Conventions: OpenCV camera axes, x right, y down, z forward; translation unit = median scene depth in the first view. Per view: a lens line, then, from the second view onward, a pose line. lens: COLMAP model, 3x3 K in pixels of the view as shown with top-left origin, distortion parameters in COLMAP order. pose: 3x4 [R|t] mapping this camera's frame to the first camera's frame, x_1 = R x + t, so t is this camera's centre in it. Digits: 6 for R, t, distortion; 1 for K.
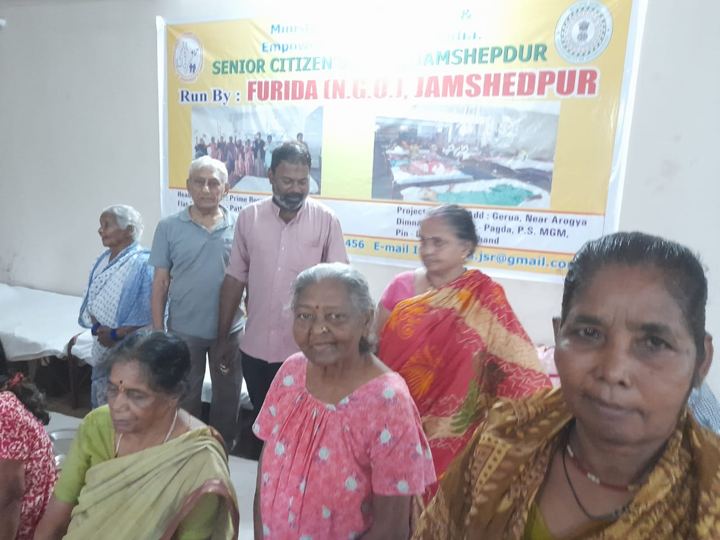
lens RADIAL K [[577.6, 0, 355.6], [0, 577.6, 281.0], [0, 0, 1]] dist [0.024553, -0.066615]
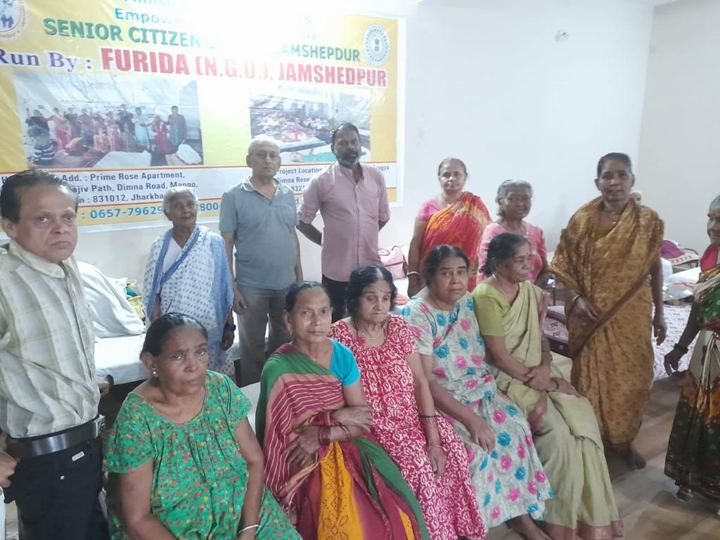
lens RADIAL K [[577.6, 0, 355.6], [0, 577.6, 281.0], [0, 0, 1]] dist [0.024553, -0.066615]
pose [[0.502608, -0.237946, 0.831124, -0.933925], [0.187925, 0.968459, 0.163620, -0.067660], [-0.843842, 0.073952, 0.531472, 0.222080]]
